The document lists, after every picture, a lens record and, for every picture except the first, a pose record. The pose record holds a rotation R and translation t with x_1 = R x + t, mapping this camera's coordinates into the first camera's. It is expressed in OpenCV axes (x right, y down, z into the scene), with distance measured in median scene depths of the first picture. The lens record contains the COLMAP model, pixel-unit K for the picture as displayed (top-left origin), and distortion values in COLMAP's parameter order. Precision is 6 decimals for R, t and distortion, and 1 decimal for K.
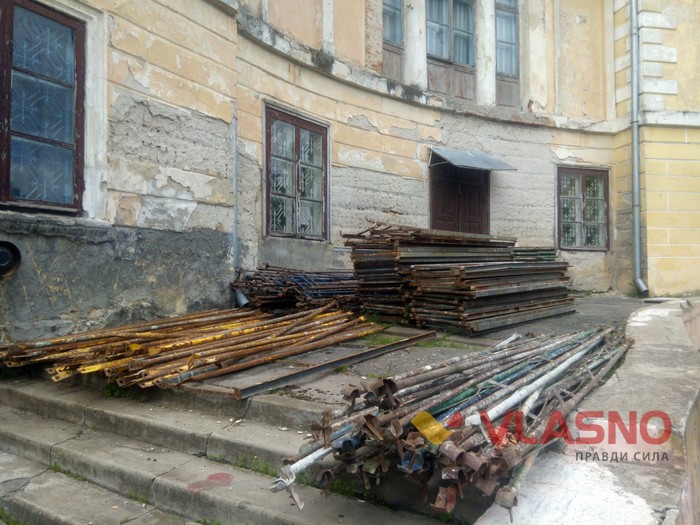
lens RADIAL K [[560.5, 0, 351.0], [0, 560.5, 266.3], [0, 0, 1]] dist [0.060845, -0.088250]
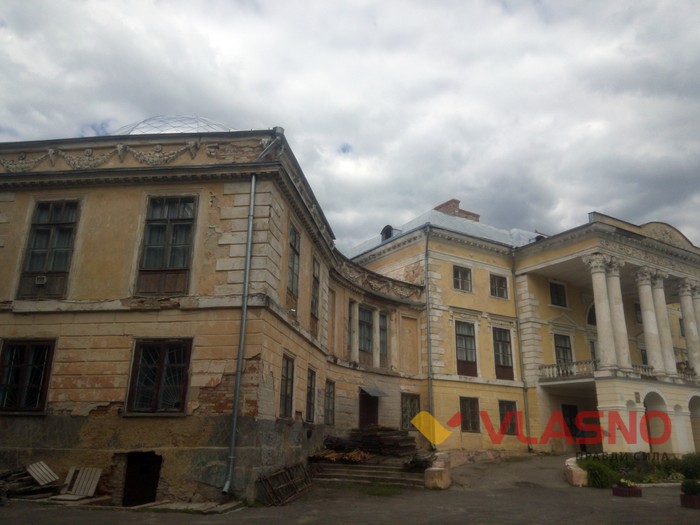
lens RADIAL K [[560.5, 0, 348.1], [0, 560.5, 262.0], [0, 0, 1]] dist [0.060845, -0.088250]
pose [[0.935934, 0.129017, 0.327693, -0.738005], [-0.031059, 0.957093, -0.288111, -0.014542], [-0.350804, 0.259475, 0.899783, -1.281043]]
